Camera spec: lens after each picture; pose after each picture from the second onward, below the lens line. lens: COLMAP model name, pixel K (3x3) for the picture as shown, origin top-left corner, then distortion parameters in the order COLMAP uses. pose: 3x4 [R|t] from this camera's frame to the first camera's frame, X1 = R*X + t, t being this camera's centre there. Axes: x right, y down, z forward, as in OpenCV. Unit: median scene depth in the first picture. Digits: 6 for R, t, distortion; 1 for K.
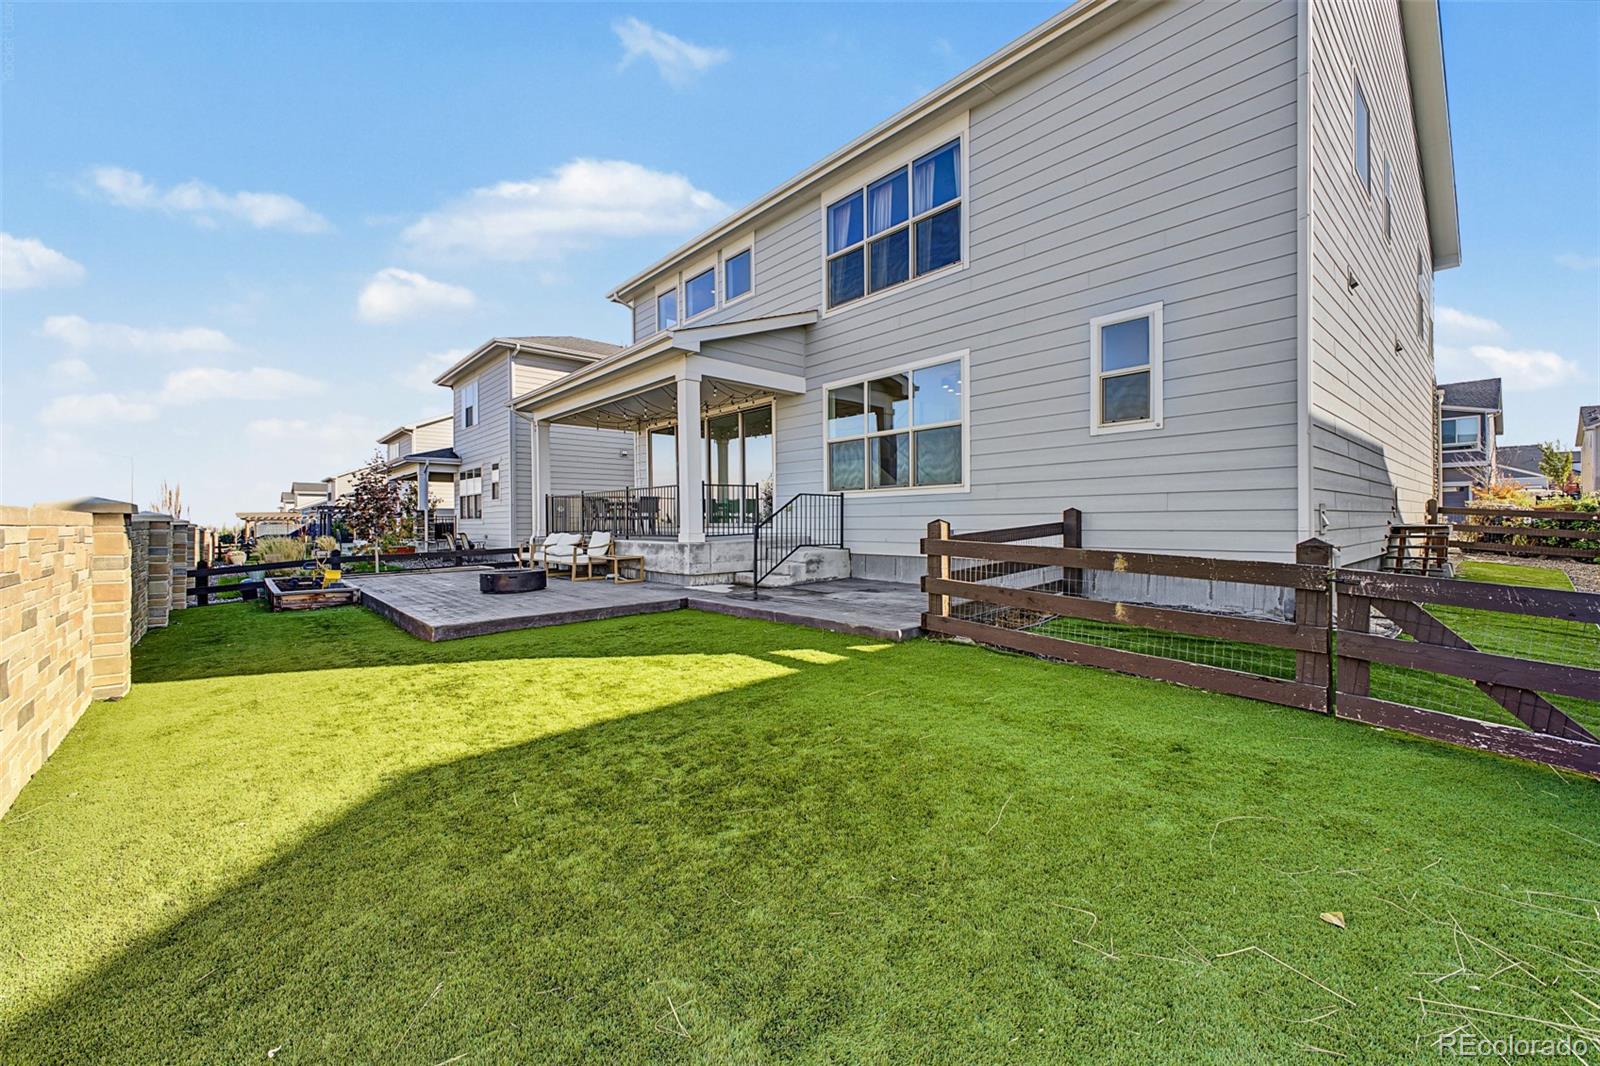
lens RADIAL K [[629.2, 0, 792.4], [0, 629.2, 527.1], [0, 0, 1]] dist [0.011951, -0.003154]
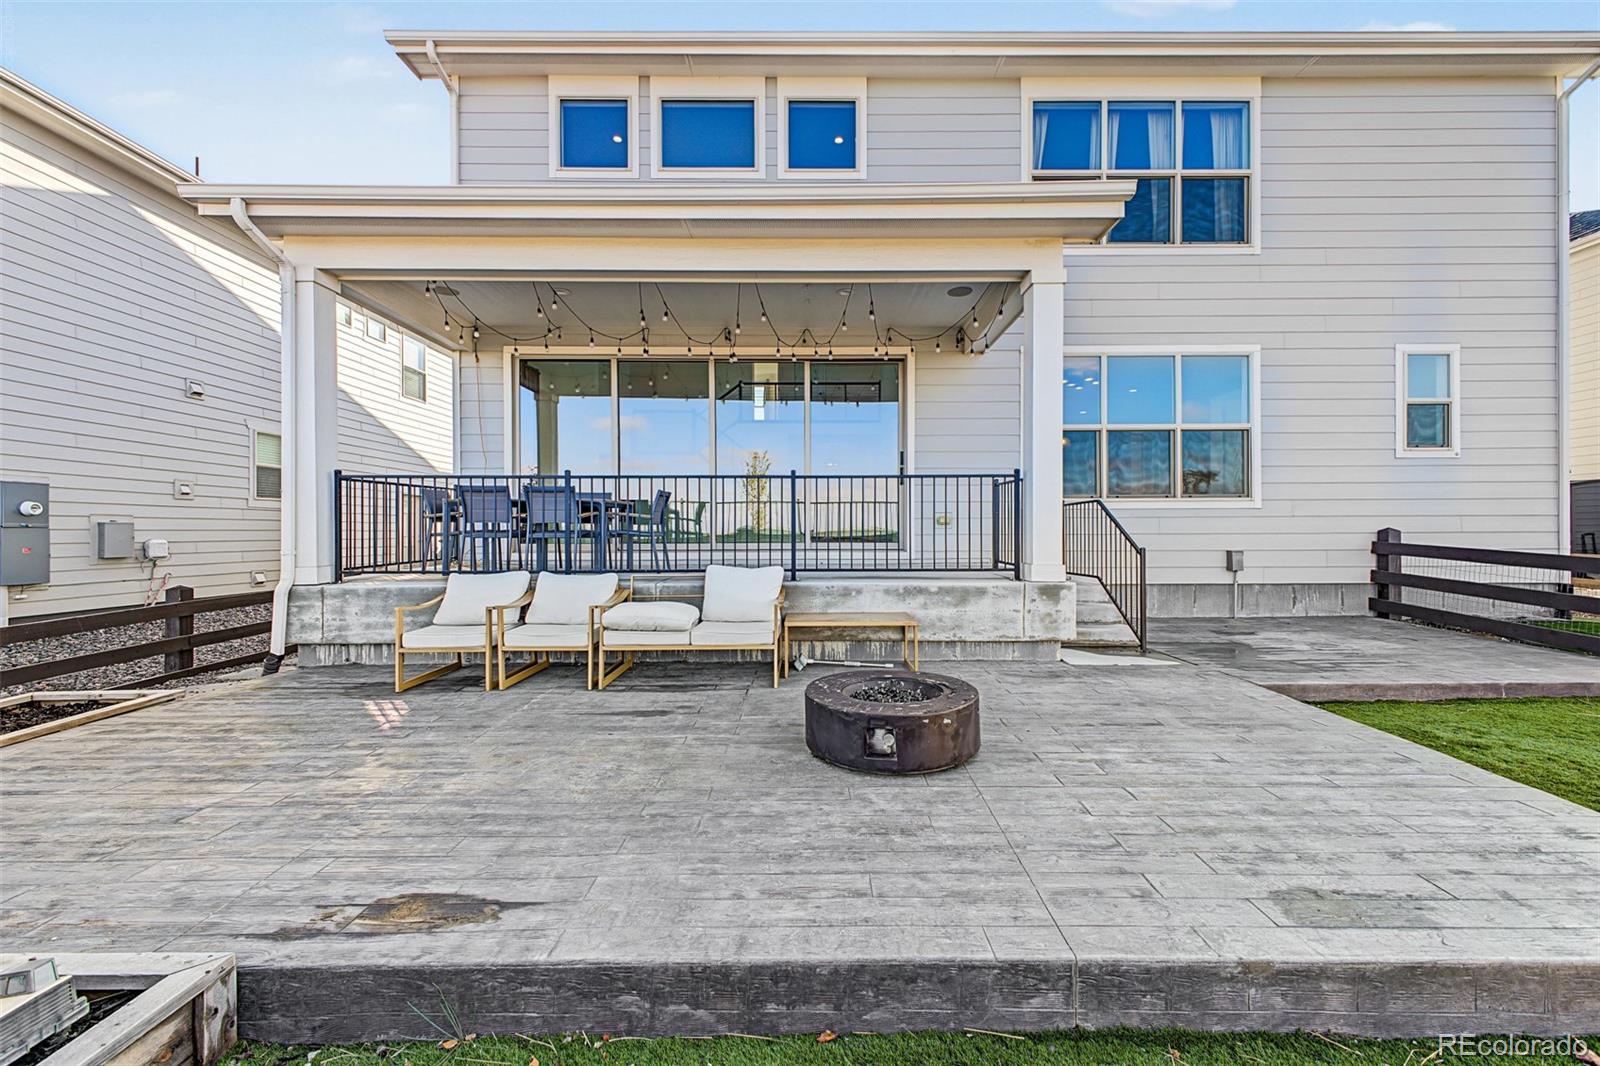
lens RADIAL K [[629.2, 0, 803.1], [0, 629.2, 532.5], [0, 0, 1]] dist [0.011951, -0.003154]
pose [[0.659940, 0.009438, 0.751259, -0.744895], [0.005803, 0.999827, -0.017658, -0.009020], [-0.751296, 0.016013, 0.659771, 0.836885]]
